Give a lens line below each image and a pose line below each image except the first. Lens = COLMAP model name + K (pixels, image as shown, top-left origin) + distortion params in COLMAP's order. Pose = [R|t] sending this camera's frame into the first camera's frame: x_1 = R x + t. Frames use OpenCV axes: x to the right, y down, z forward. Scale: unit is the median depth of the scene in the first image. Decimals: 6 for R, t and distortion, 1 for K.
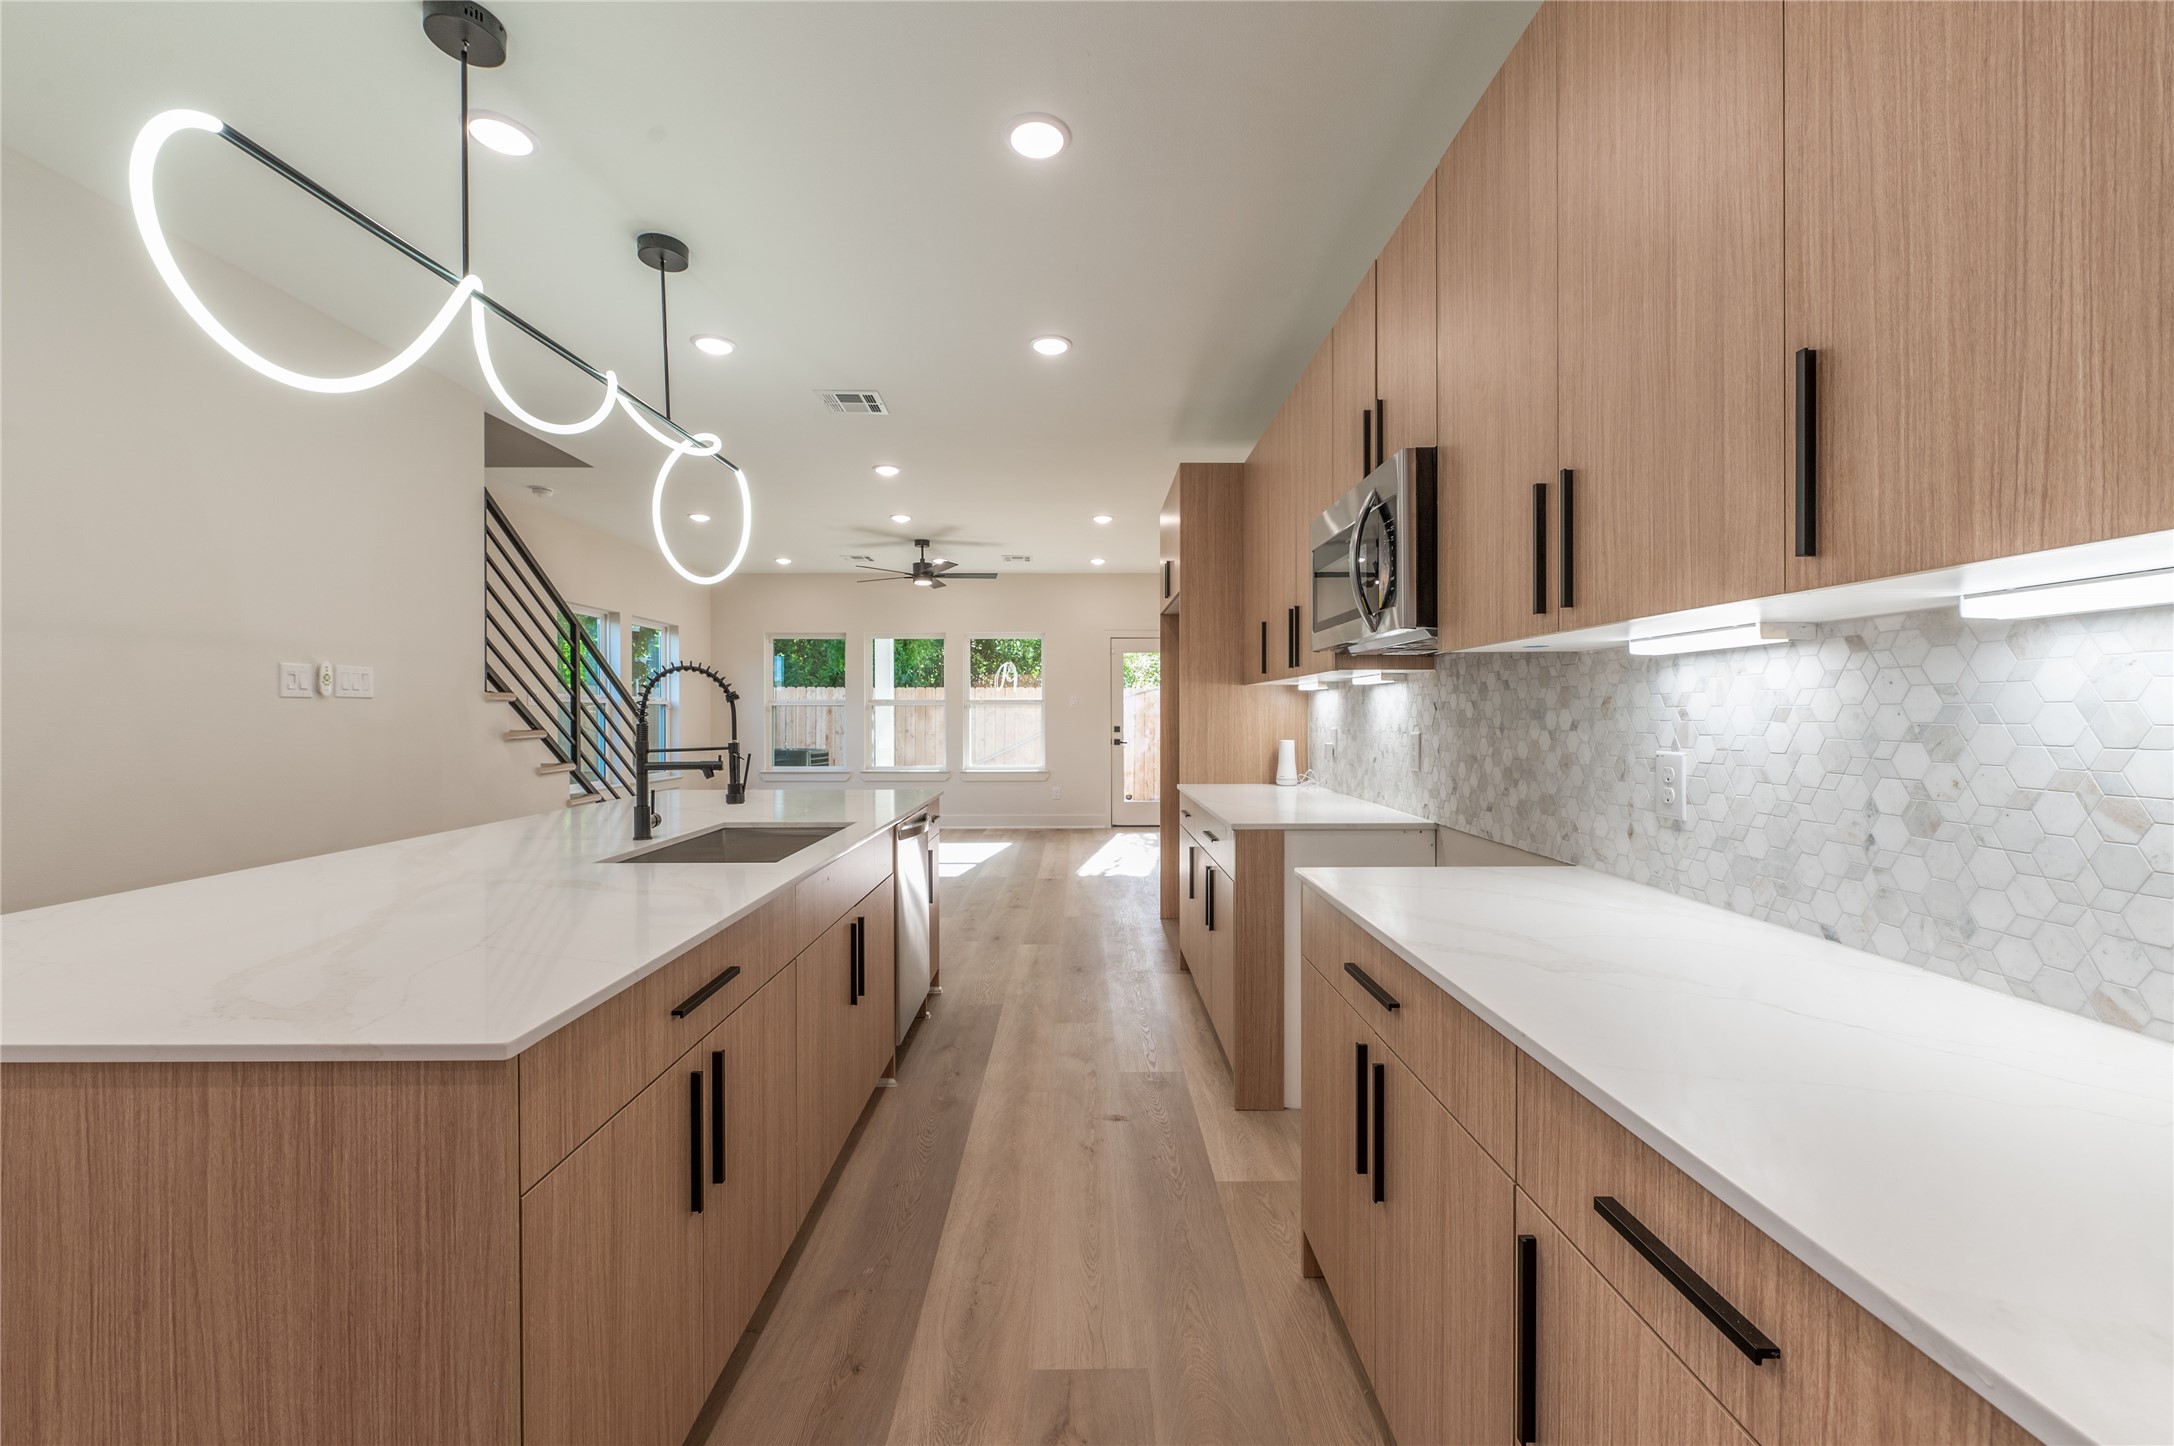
lens RADIAL K [[879.1, 0, 1092.9], [0, 879.1, 716.9], [0, 0, 1]] dist [0.000905, -0.000043]
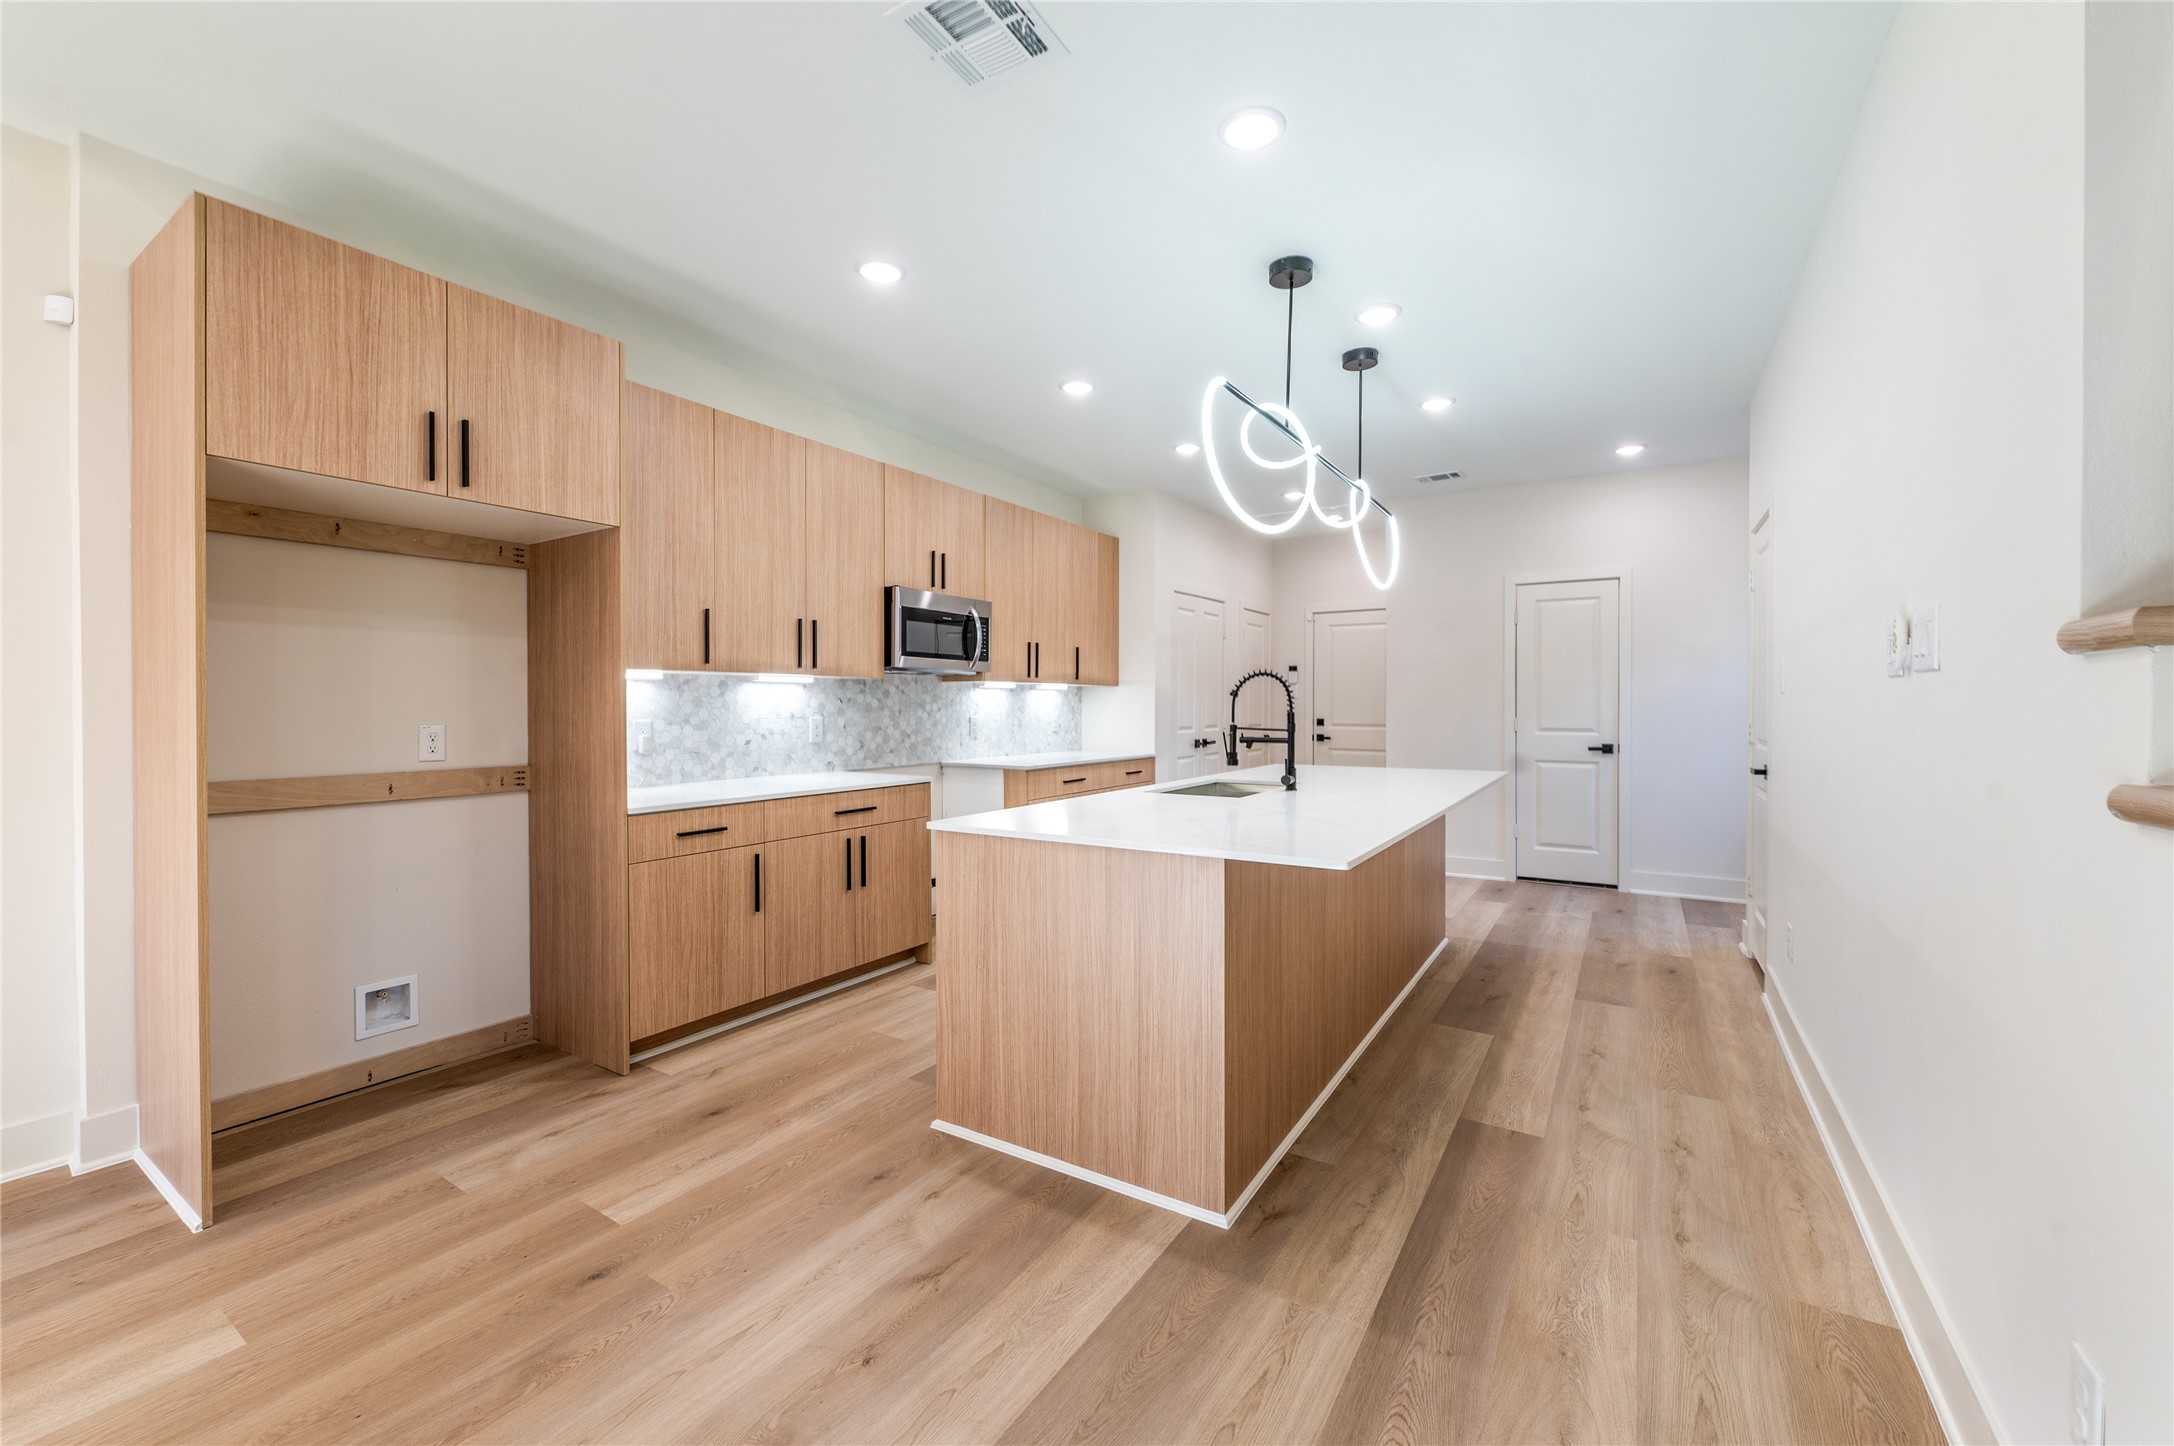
lens RADIAL K [[879.1, 0, 1080.2], [0, 879.1, 726.3], [0, 0, 1]] dist [0.000905, -0.000043]
pose [[-0.834538, -0.008759, 0.550880, -1.142915], [0.007443, 0.999603, 0.027170, -0.007038], [-0.550900, 0.026775, -0.834142, 2.696049]]
